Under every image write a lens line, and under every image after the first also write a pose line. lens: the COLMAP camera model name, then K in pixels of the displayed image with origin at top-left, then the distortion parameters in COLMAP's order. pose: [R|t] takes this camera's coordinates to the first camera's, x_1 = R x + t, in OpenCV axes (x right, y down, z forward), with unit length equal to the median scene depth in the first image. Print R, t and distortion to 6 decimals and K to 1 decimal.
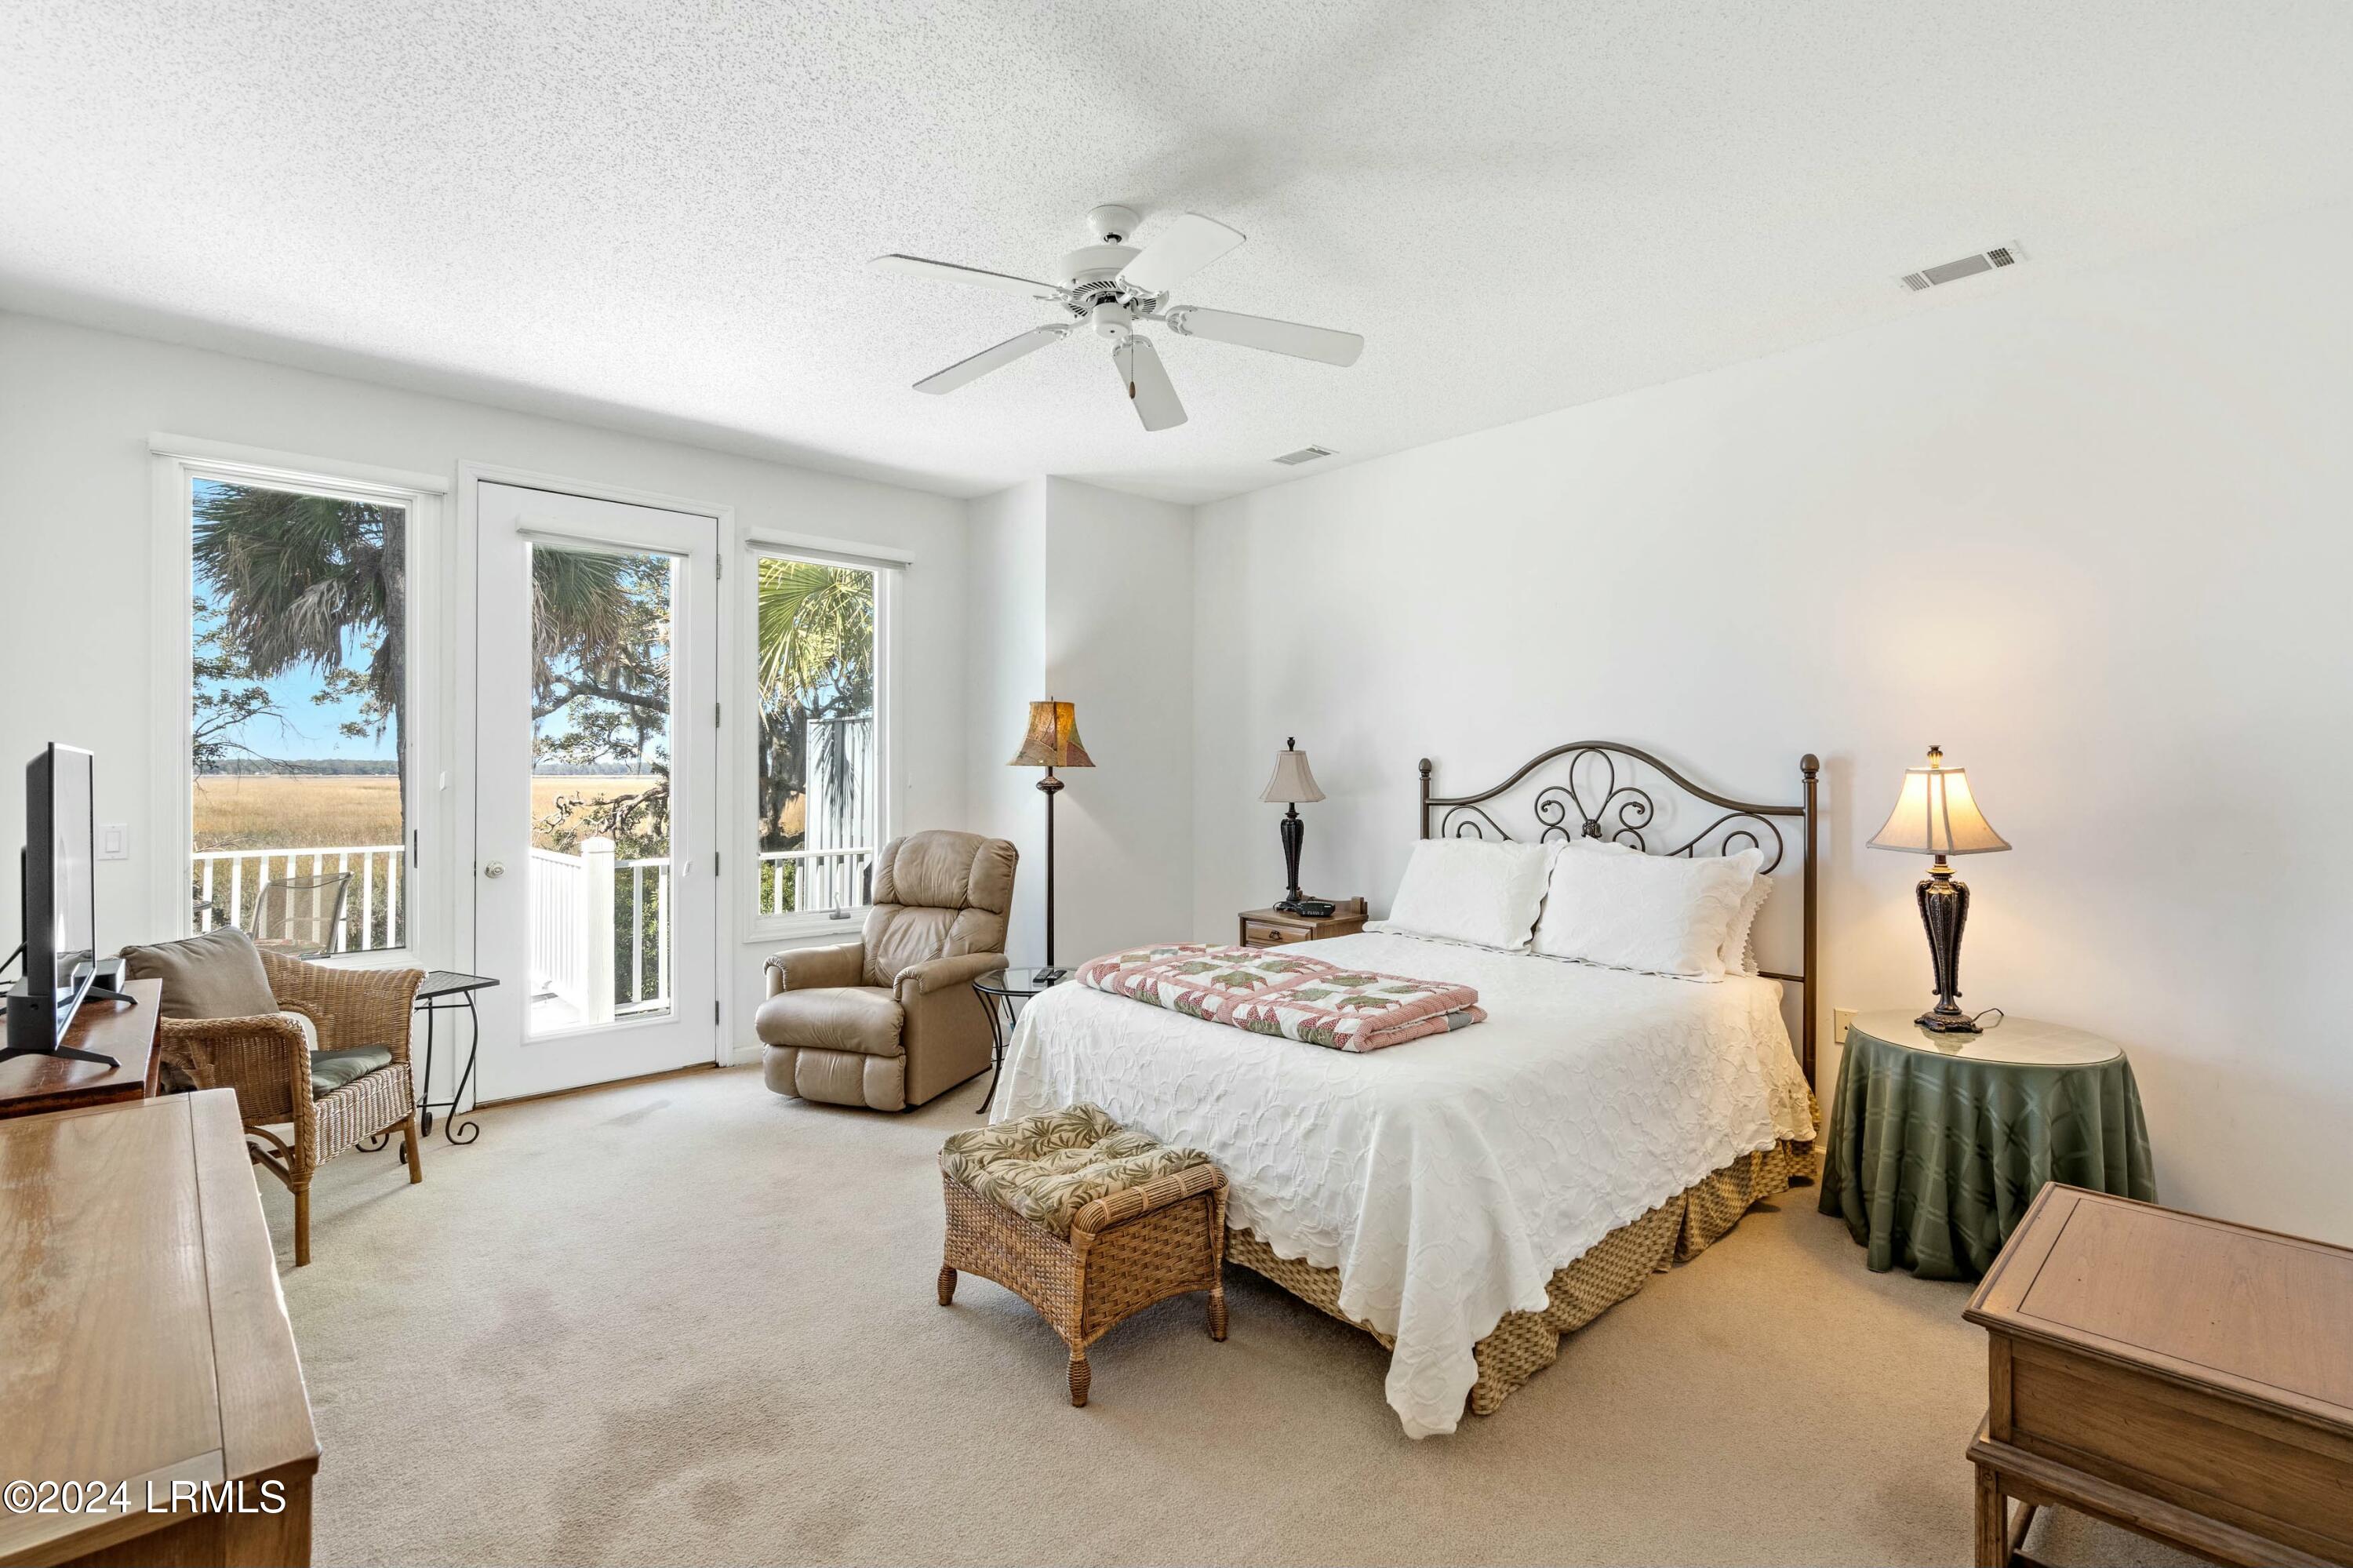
lens RADIAL K [[1074.0, 0, 1159.6], [0, 1074.0, 737.5], [0, 0, 1]] dist [-0.004630, 0.000242]
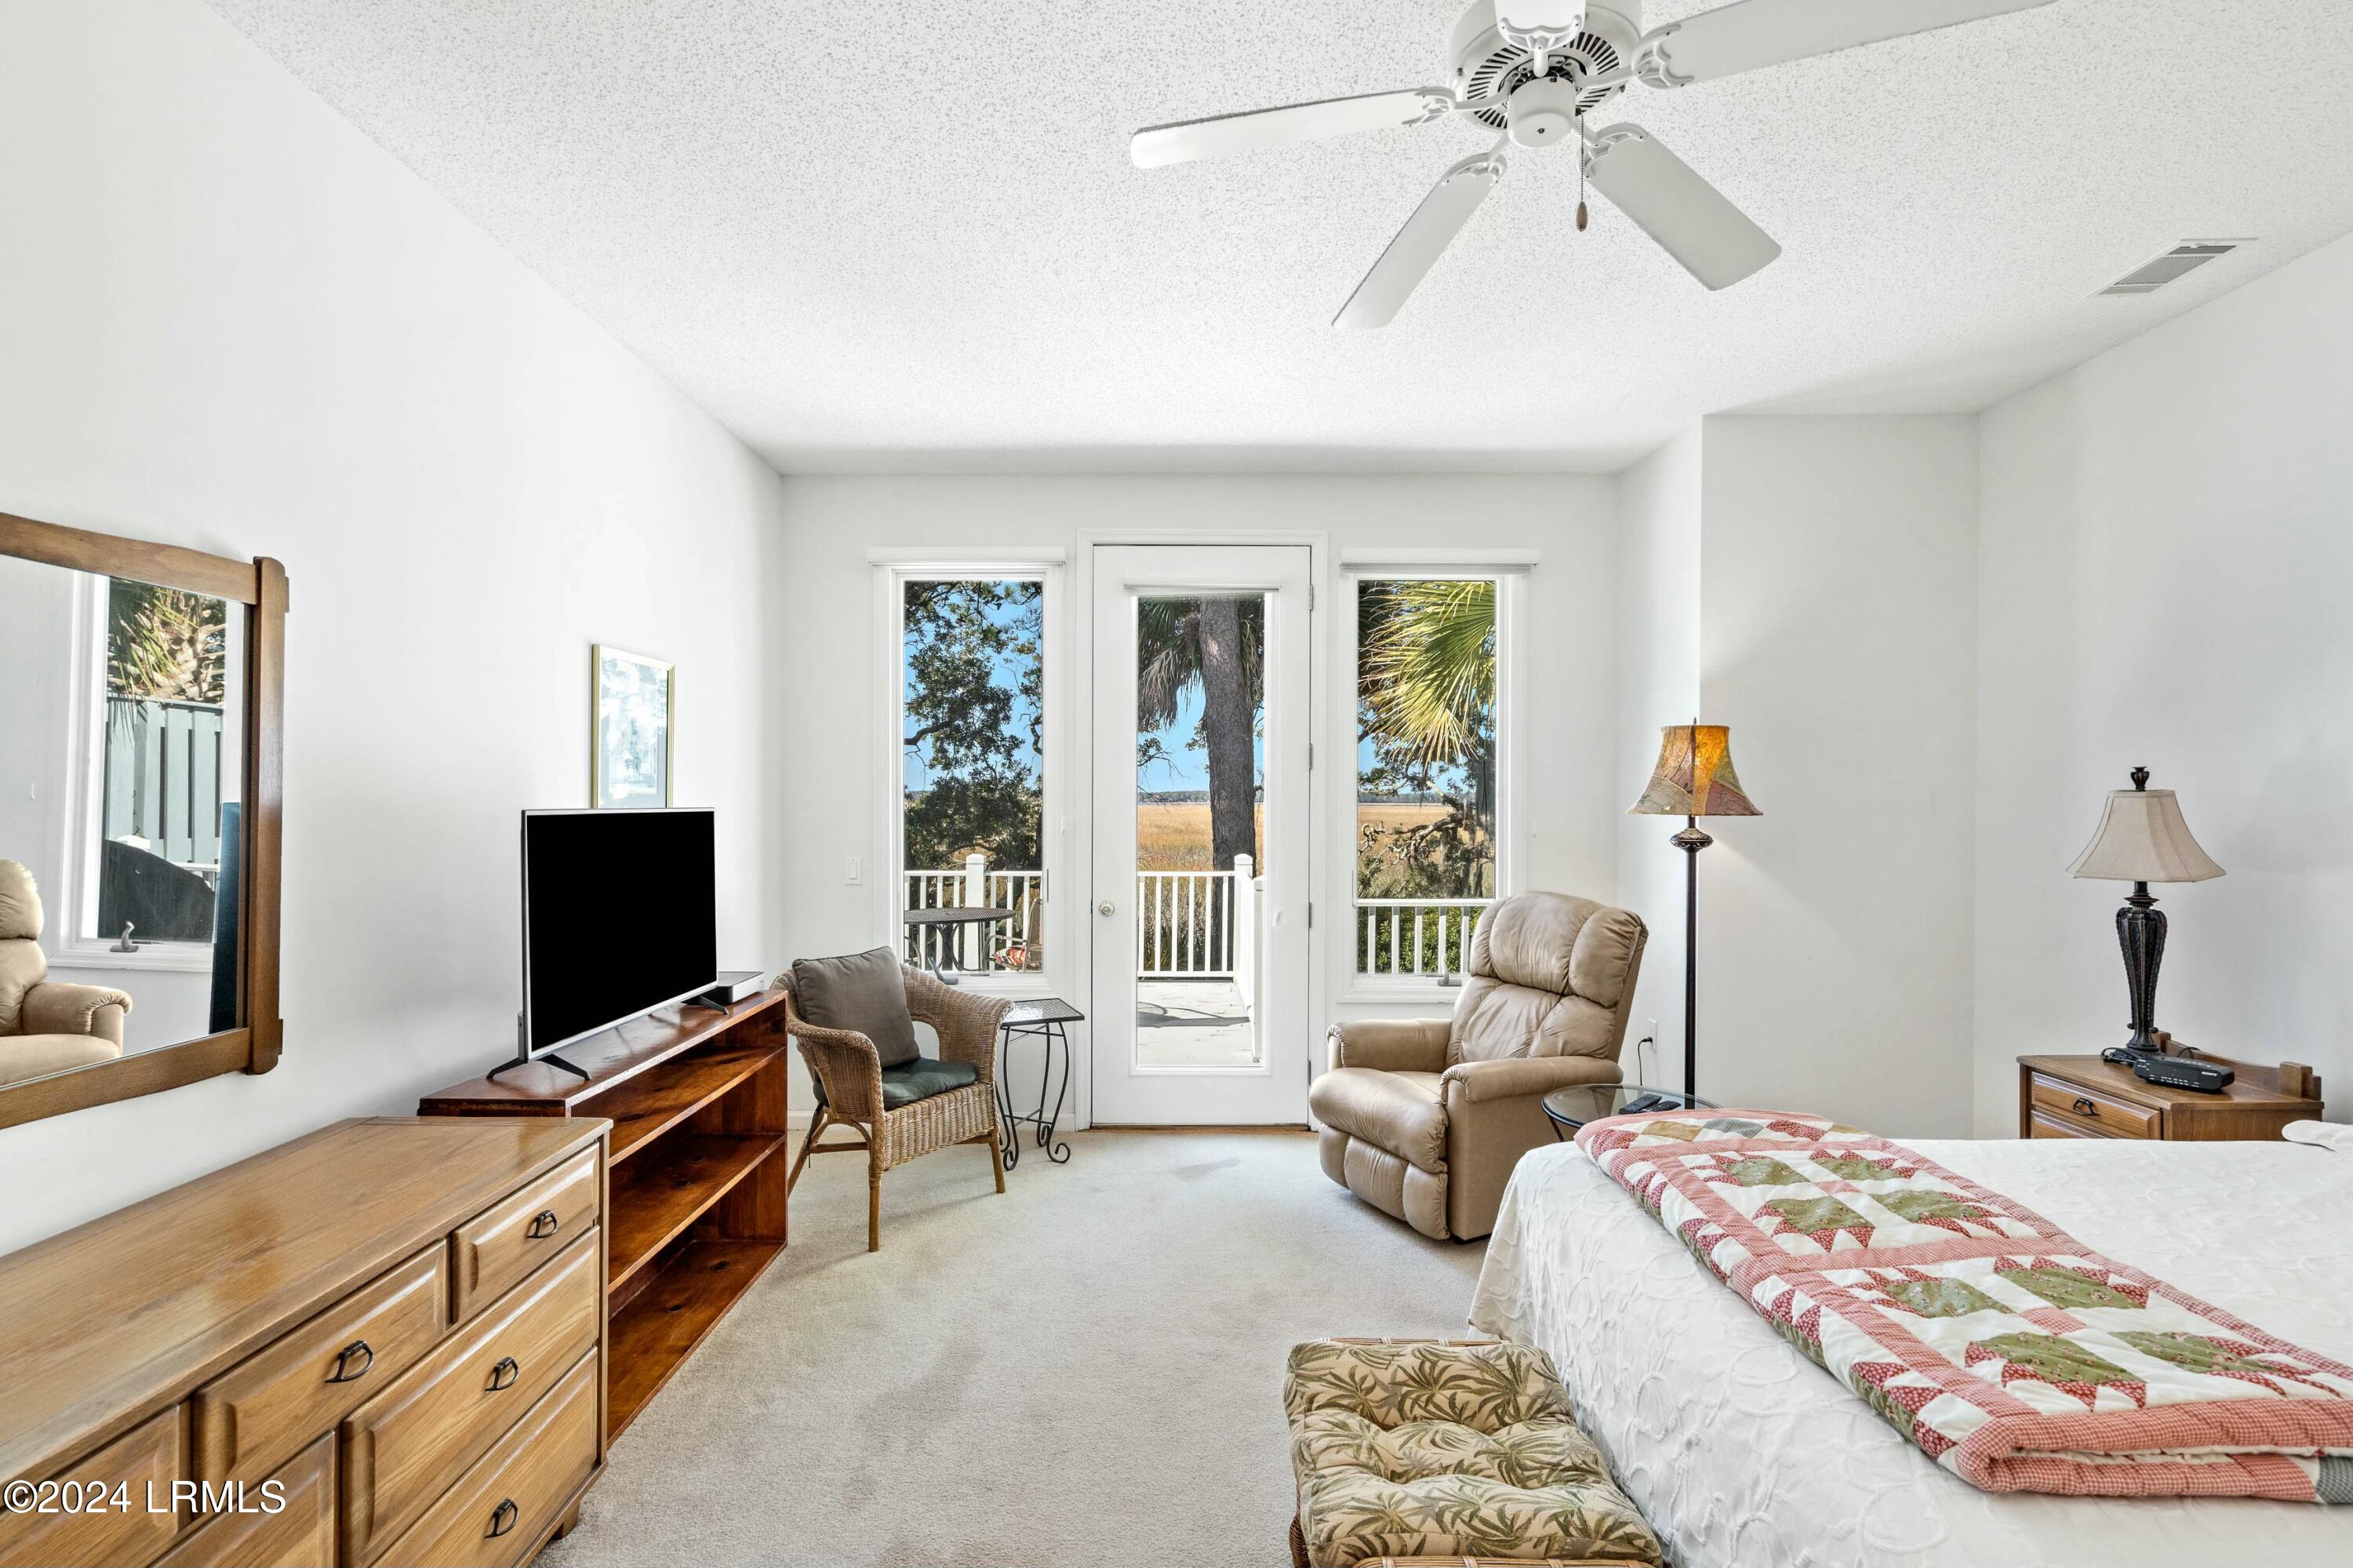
lens RADIAL K [[1060.5, 0, 1171.1], [0, 1060.5, 796.6], [0, 0, 1]] dist [-0.007760, 0.004220]
pose [[0.740021, -0.001747, -0.672581, 0.136868], [0.021178, 0.999561, 0.020705, -0.008386], [0.672250, -0.029567, 0.739734, 0.262092]]
